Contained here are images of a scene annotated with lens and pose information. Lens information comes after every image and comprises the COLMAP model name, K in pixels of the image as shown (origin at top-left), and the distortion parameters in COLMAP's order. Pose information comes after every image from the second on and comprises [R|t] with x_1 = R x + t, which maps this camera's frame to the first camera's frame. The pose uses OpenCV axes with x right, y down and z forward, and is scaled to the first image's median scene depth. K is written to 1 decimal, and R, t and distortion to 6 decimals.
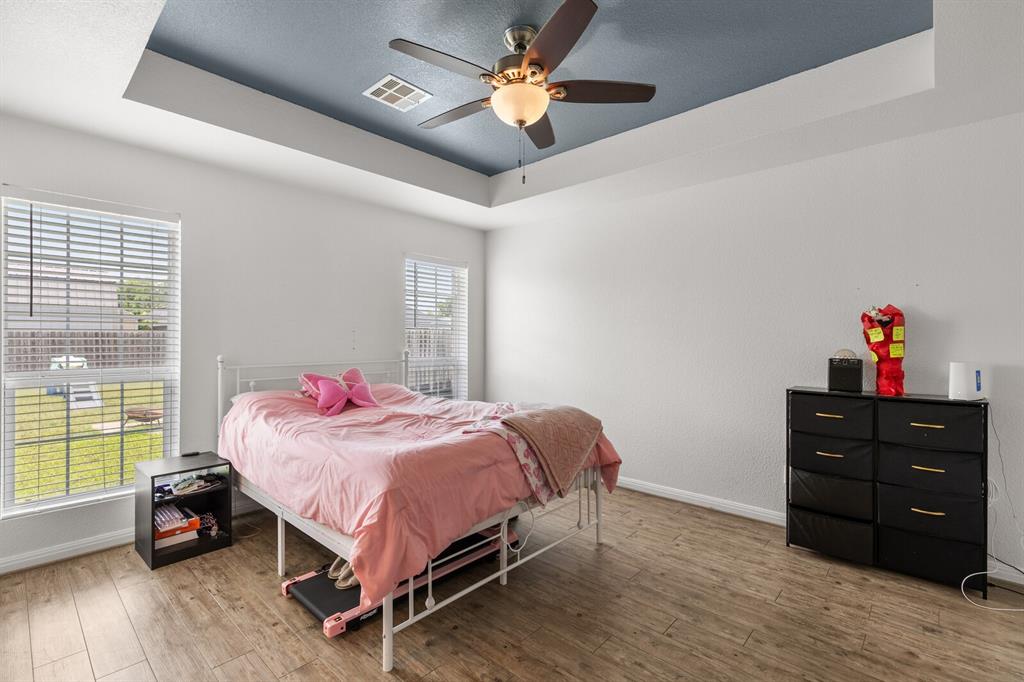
lens RADIAL K [[464.3, 0, 516.1], [0, 464.3, 336.3], [0, 0, 1]] dist [0.007986, -0.001477]
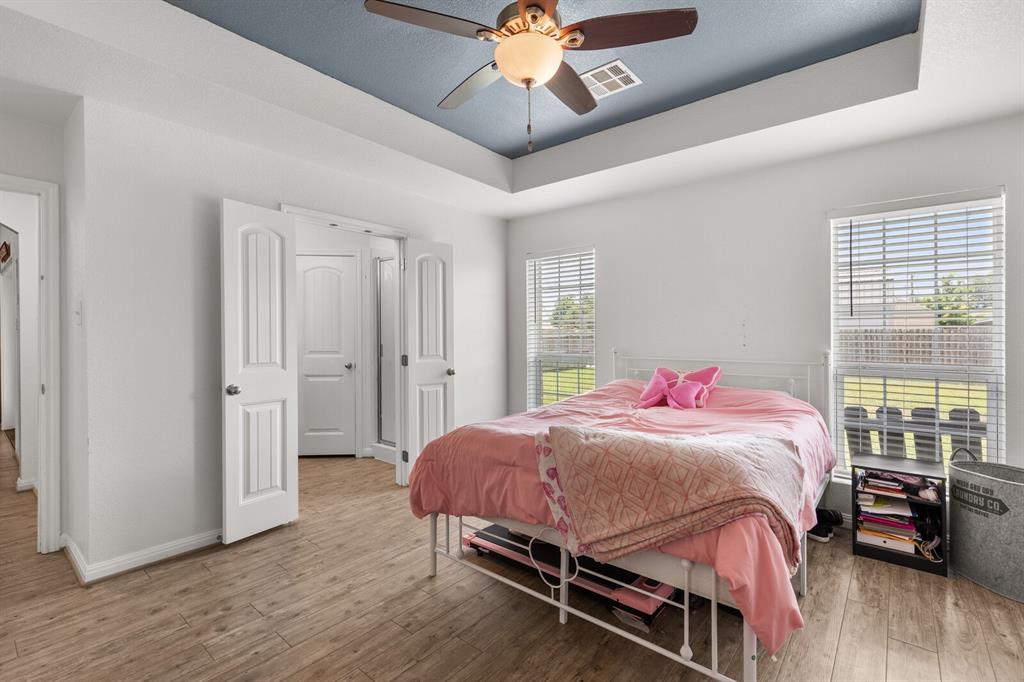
lens RADIAL K [[464.3, 0, 516.1], [0, 464.3, 340.5], [0, 0, 1]] dist [0.007986, -0.001477]
pose [[0.052041, 0.013778, -0.998550, 0.090450], [0.003738, 0.999895, 0.013992, 0.000792], [0.998638, -0.004461, 0.051984, 0.097244]]
